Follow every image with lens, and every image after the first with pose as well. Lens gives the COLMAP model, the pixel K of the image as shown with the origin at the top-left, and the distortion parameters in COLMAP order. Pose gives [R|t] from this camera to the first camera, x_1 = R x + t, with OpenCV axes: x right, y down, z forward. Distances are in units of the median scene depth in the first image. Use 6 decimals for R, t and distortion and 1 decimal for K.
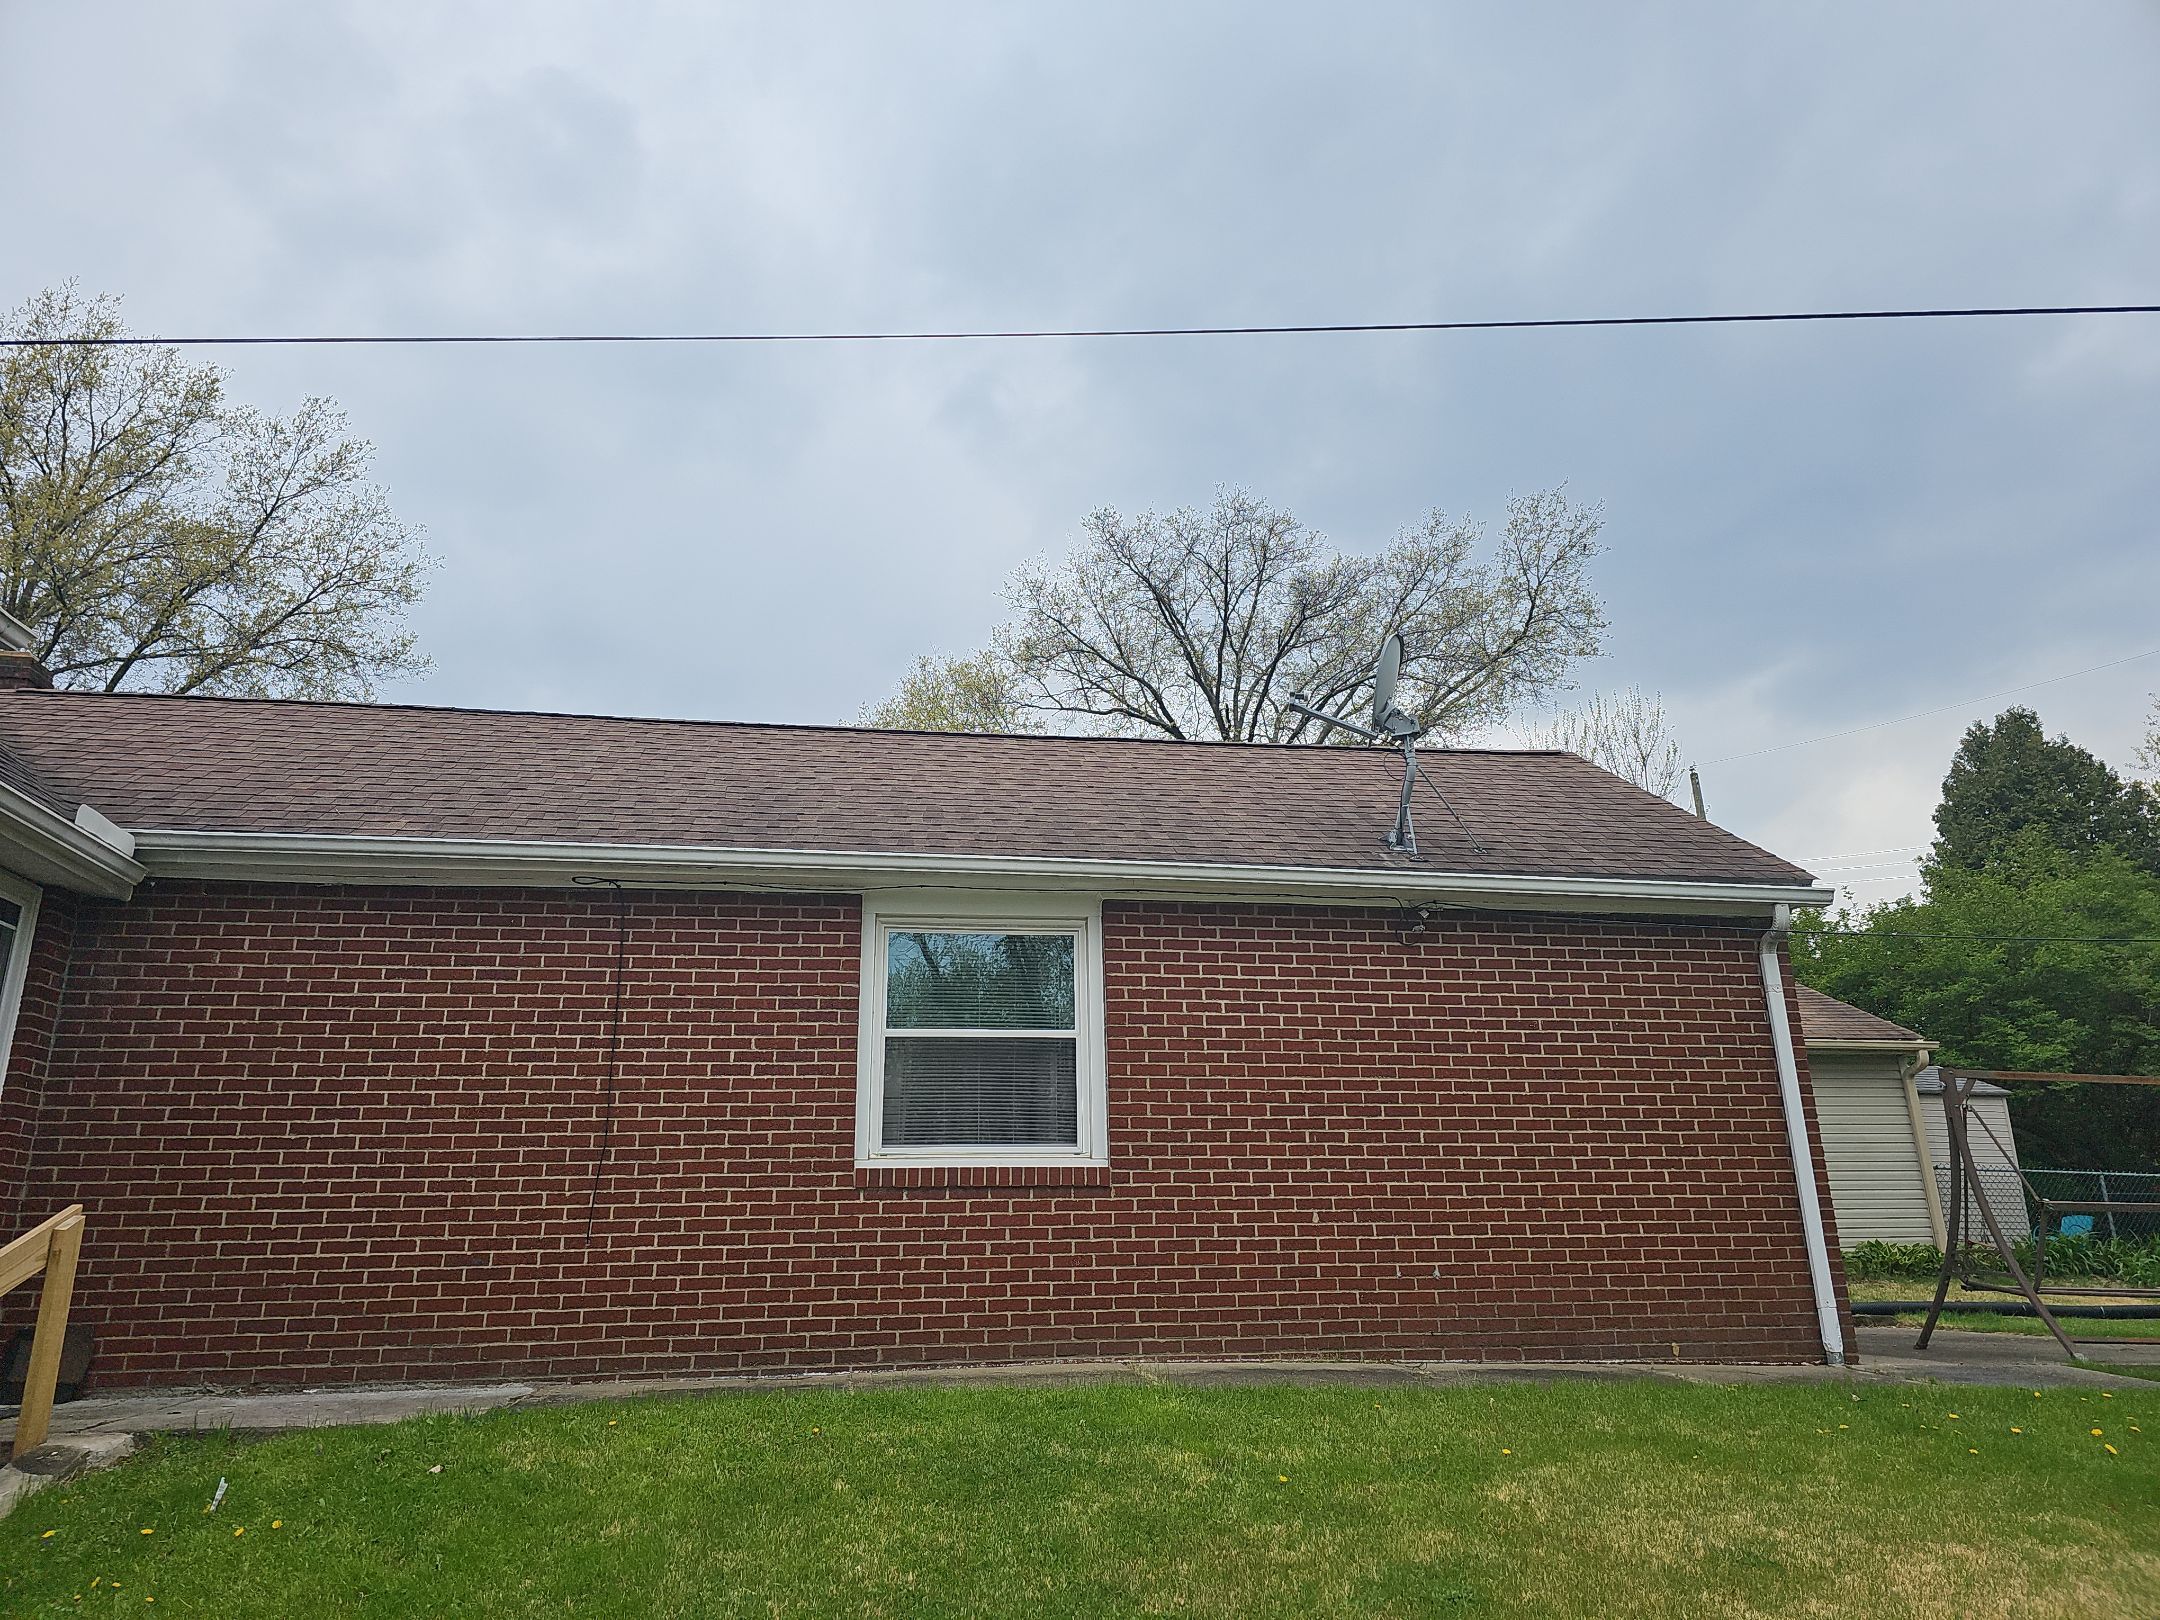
lens RADIAL K [[1426.5, 0, 1093.5], [0, 1426.5, 825.3], [0, 0, 1]] dist [0.060178, -0.050959]
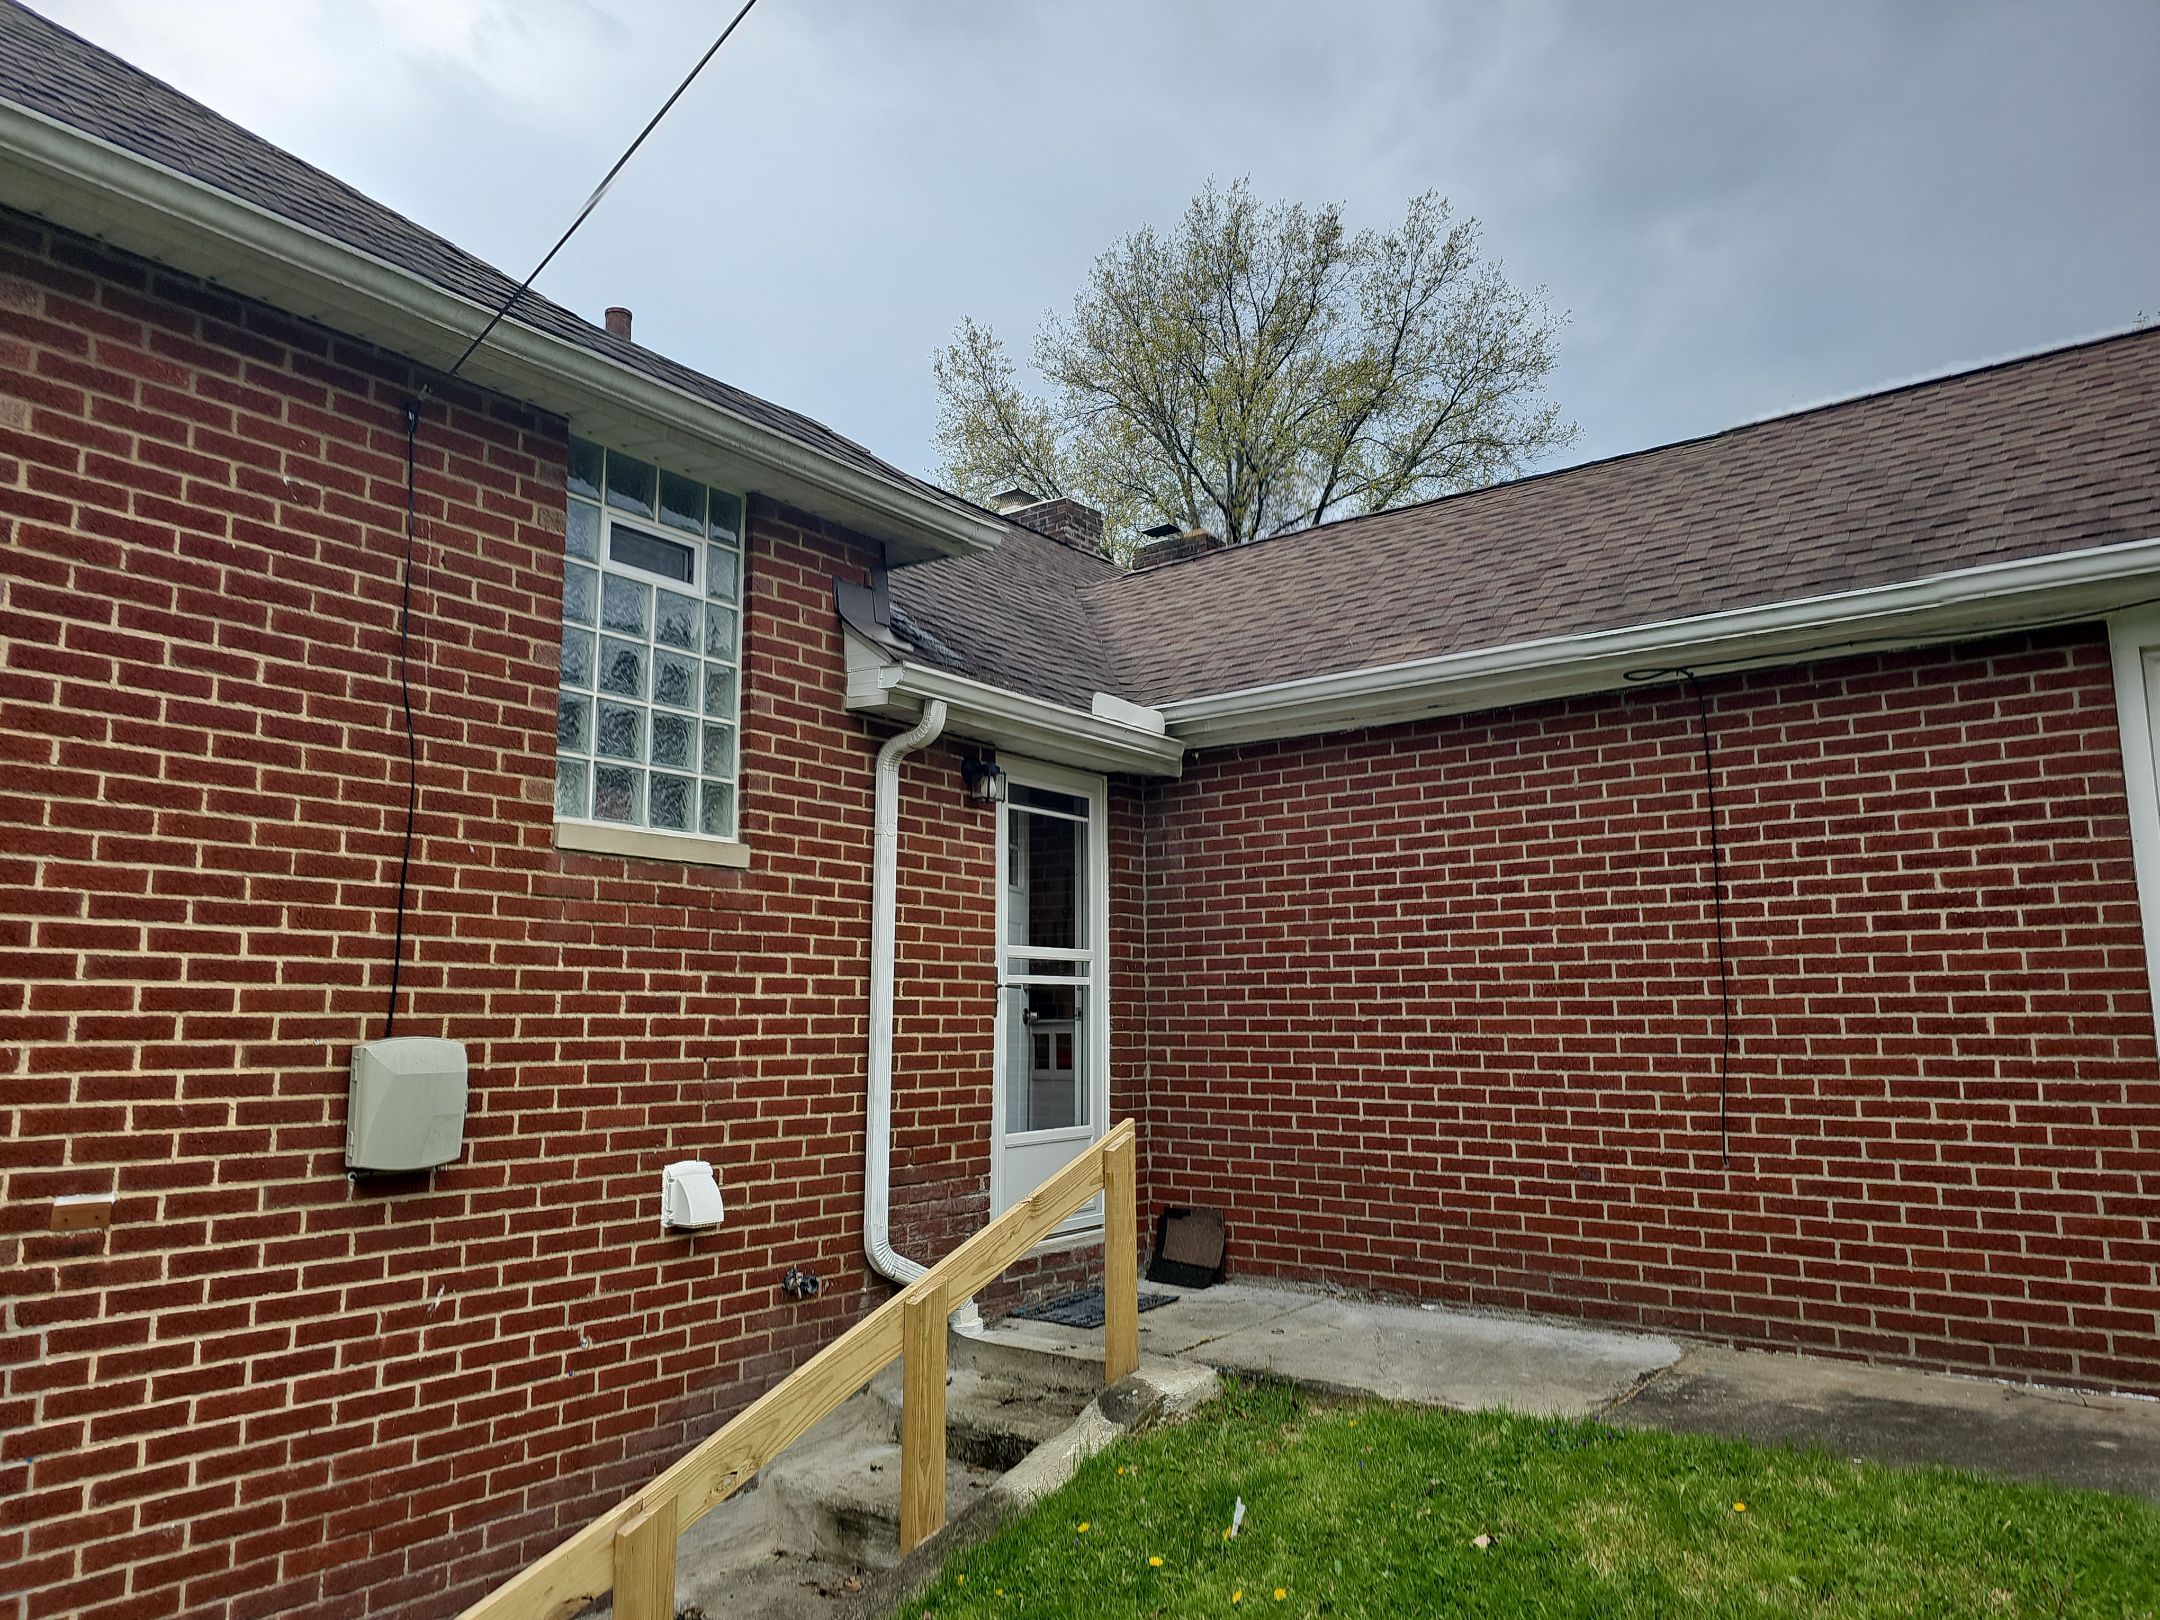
lens RADIAL K [[1426.5, 0, 1096.6], [0, 1426.5, 815.3], [0, 0, 1]] dist [0.060178, -0.050959]
pose [[0.676905, -0.088304, -0.730755, -0.014735], [0.206841, 0.975594, 0.073708, -0.003169], [0.706411, -0.201043, 0.678649, 0.296026]]
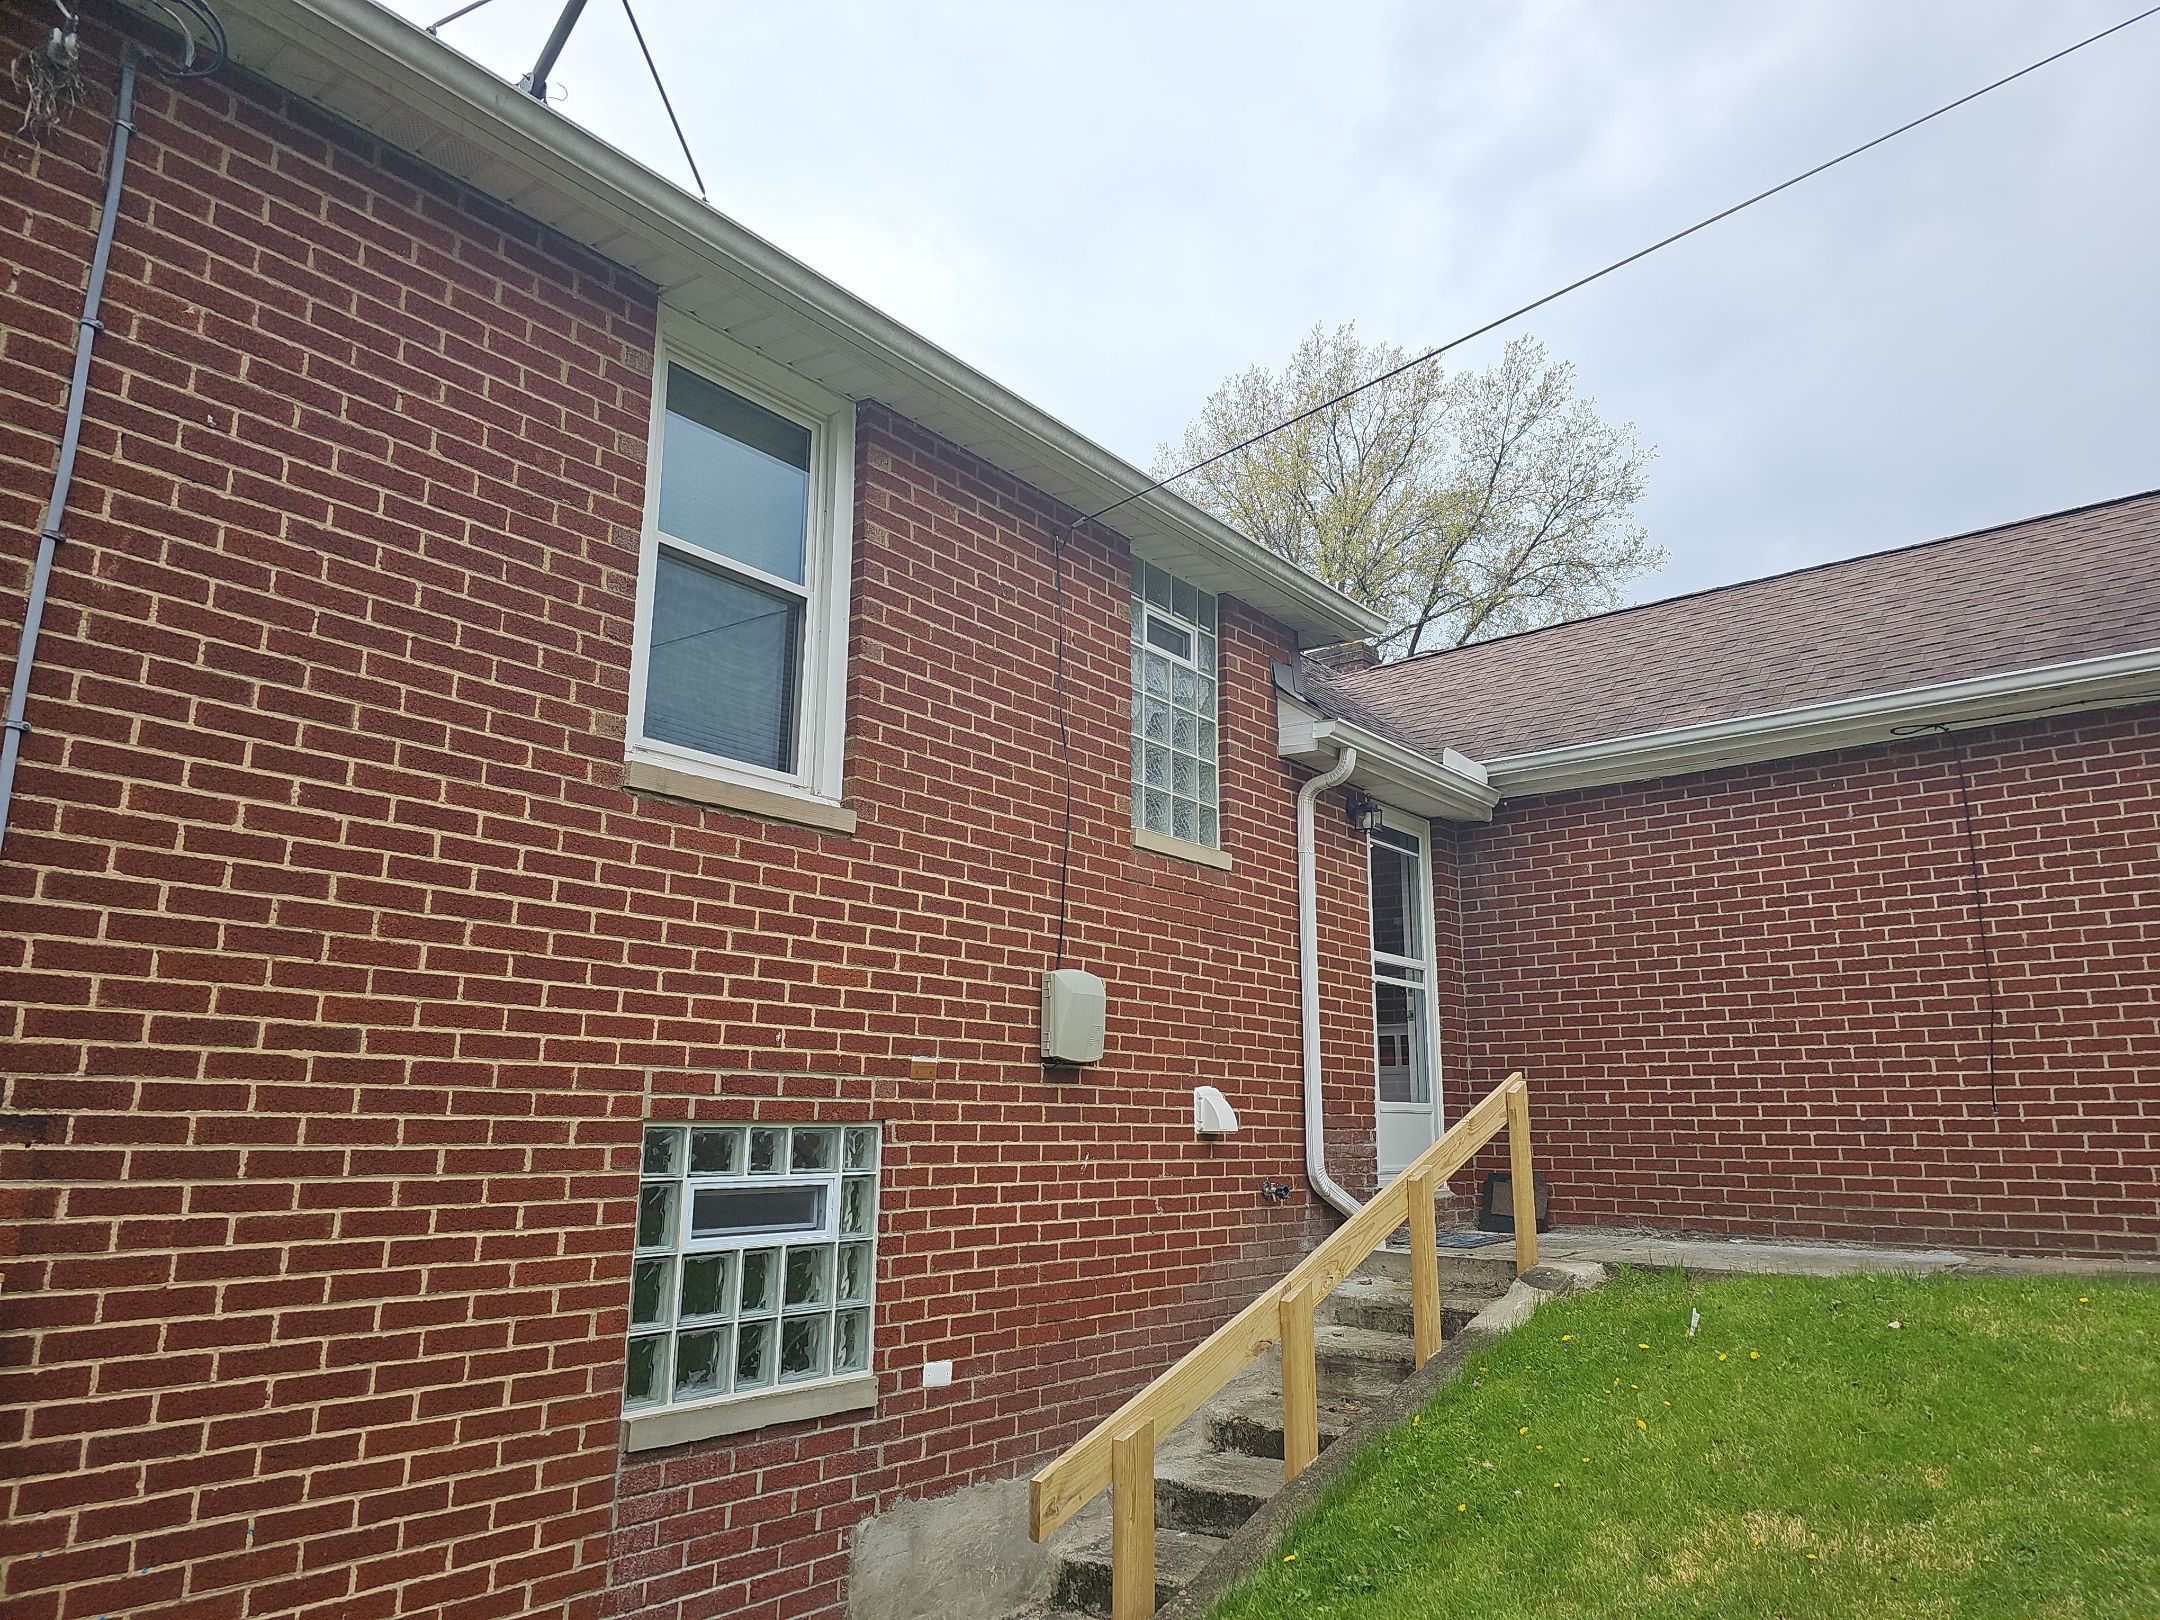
lens RADIAL K [[1426.5, 0, 1081.5], [0, 1426.5, 839.5], [0, 0, 1]] dist [0.060178, -0.050959]
pose [[0.657086, -0.136898, -0.741280, -0.020223], [0.205495, 0.978657, 0.001418, -0.003367], [0.725265, -0.153261, 0.671194, -0.025857]]
